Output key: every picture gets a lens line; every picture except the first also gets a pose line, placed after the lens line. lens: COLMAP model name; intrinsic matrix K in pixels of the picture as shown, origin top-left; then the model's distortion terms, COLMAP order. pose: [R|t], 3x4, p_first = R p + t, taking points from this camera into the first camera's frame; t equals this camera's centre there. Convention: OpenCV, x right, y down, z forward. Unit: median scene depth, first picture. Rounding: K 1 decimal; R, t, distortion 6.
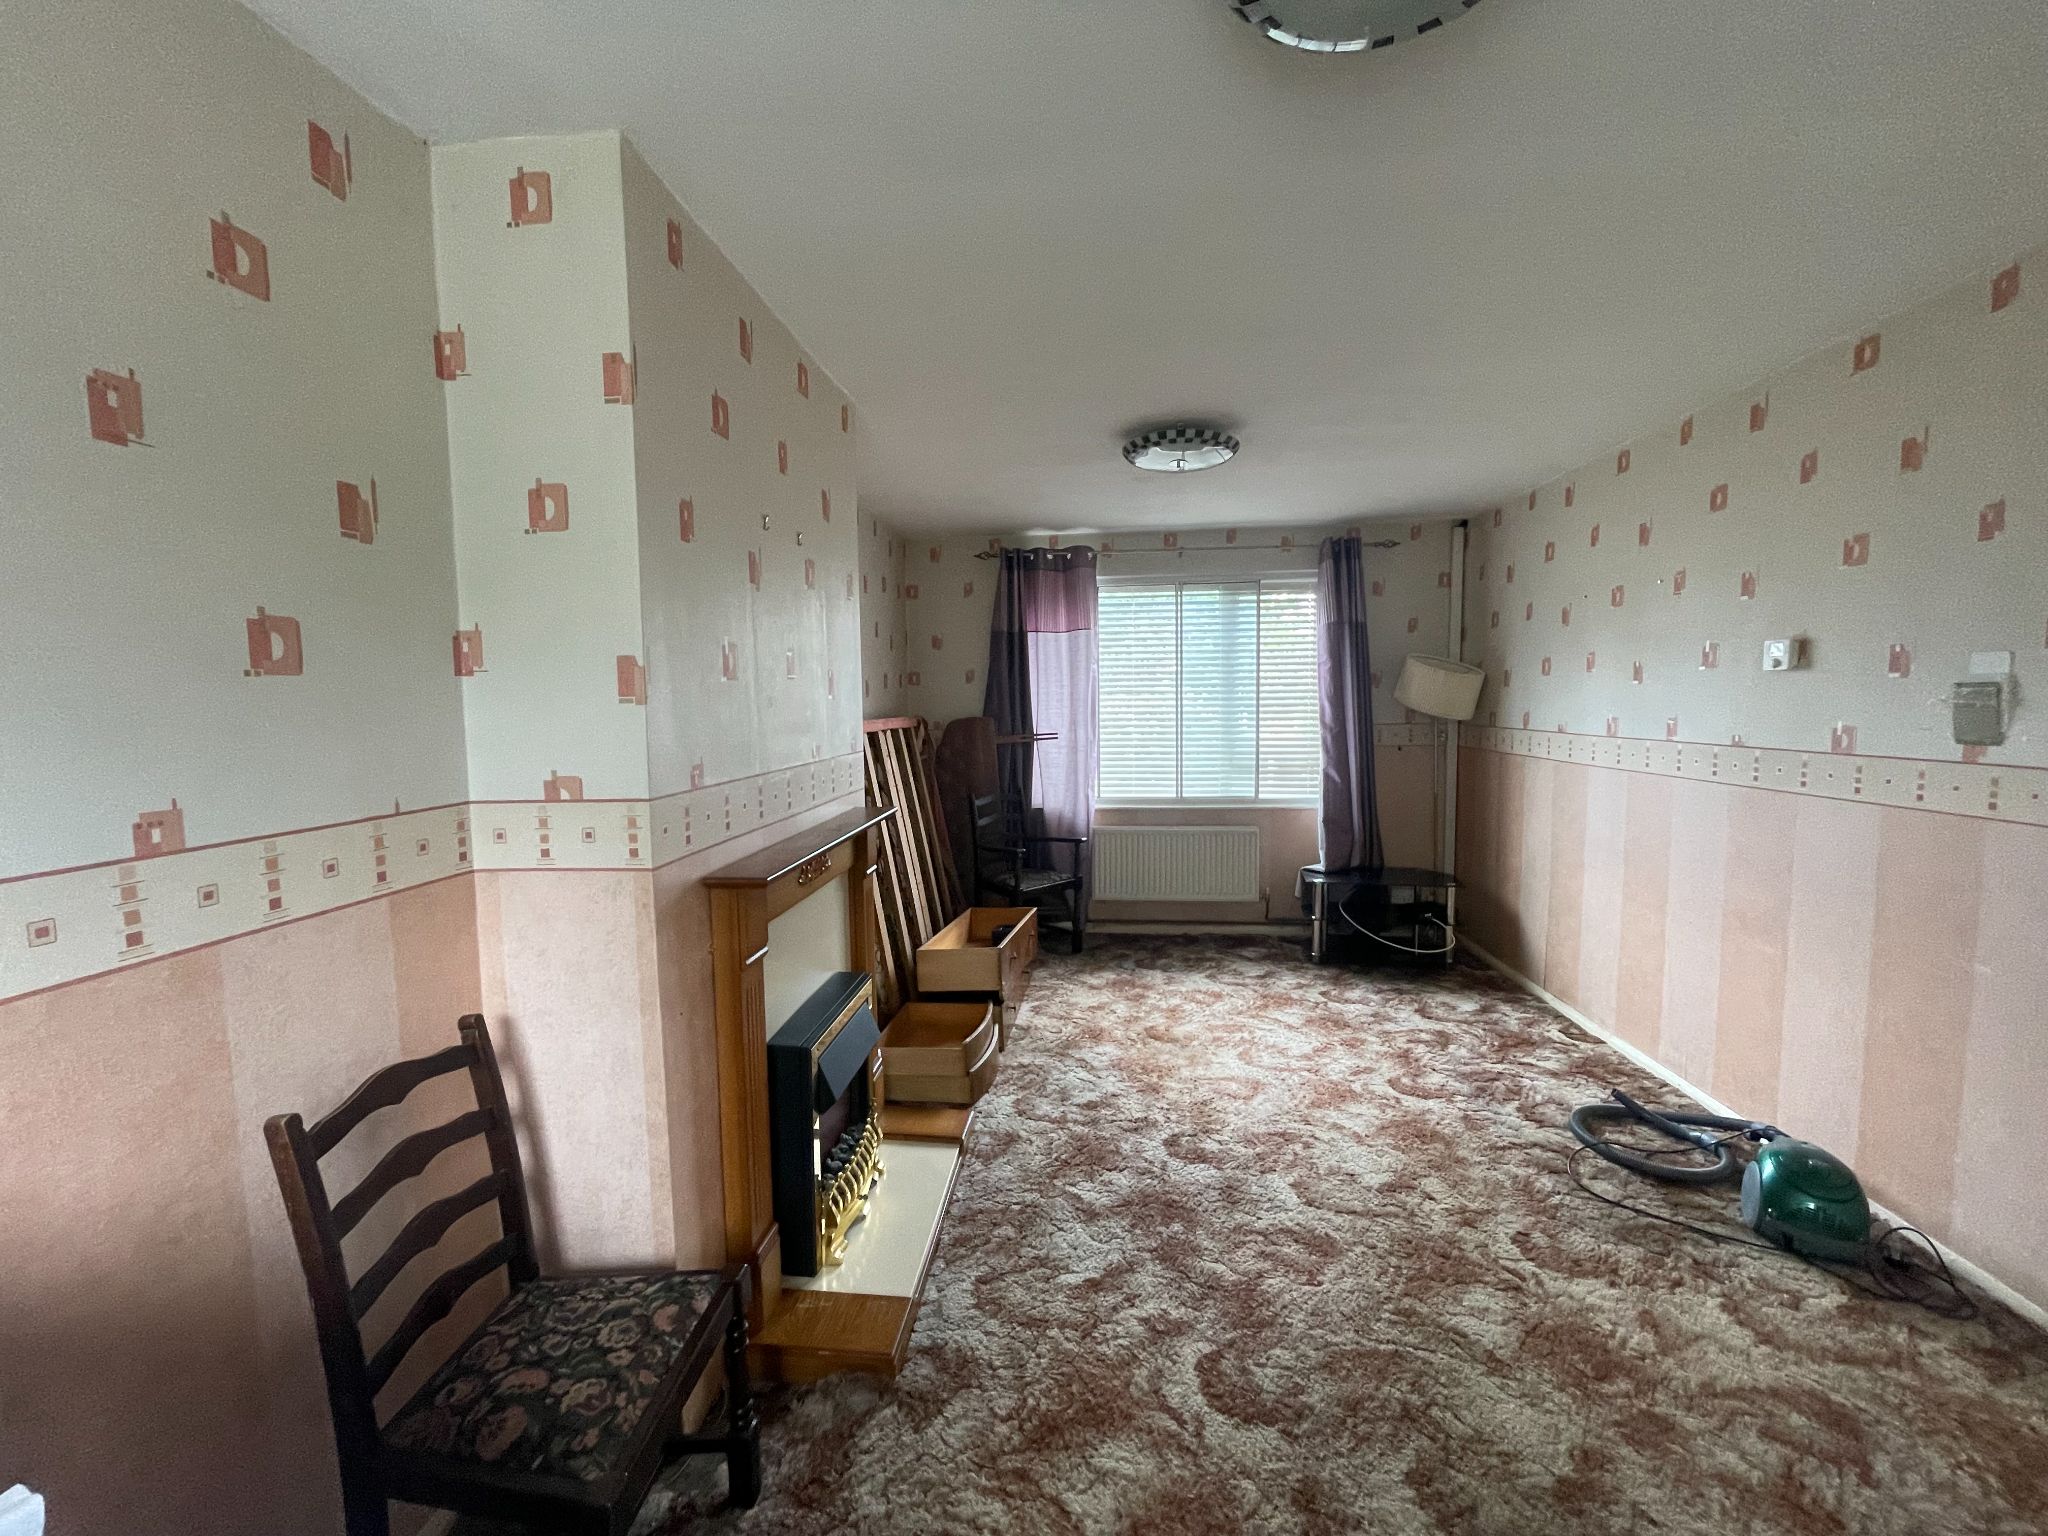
lens RADIAL K [[825.2, 0, 1014.1], [0, 825.2, 765.9], [0, 0, 1]] dist [-0.000016, -0.000086]
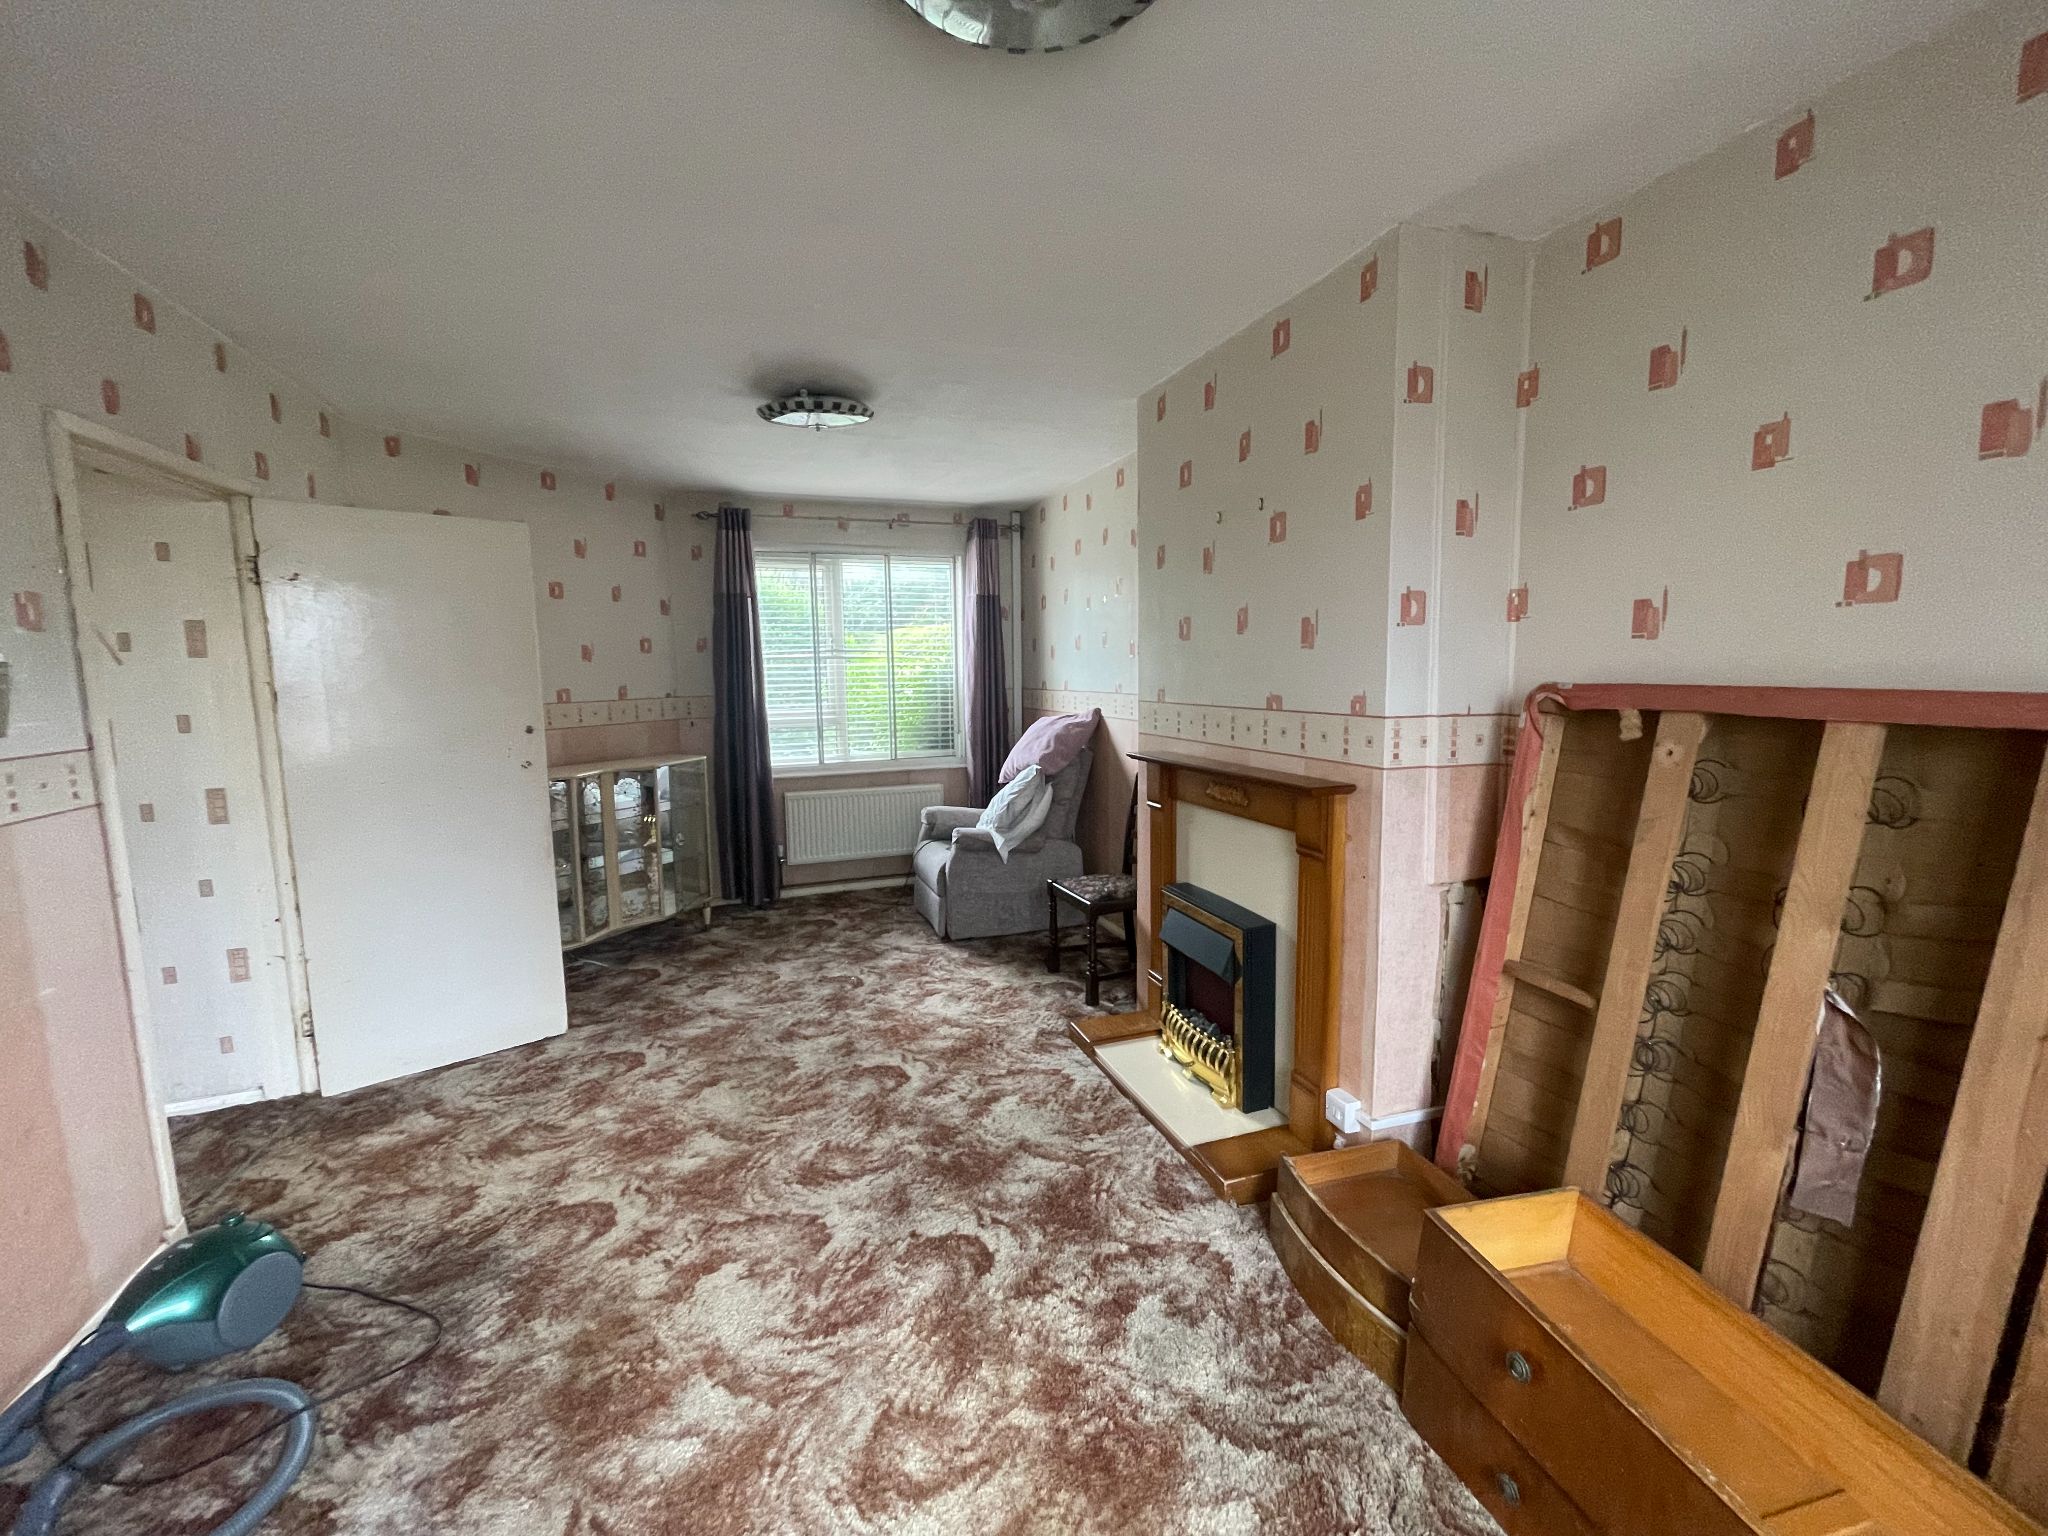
lens RADIAL K [[825.2, 0, 1014.1], [0, 825.2, 765.9], [0, 0, 1]] dist [-0.000016, -0.000086]
pose [[-0.902823, 0.082245, -0.422073, 0.556151], [-0.006819, 0.978677, 0.205290, -0.159761], [0.429957, 0.188219, -0.883012, 1.996402]]
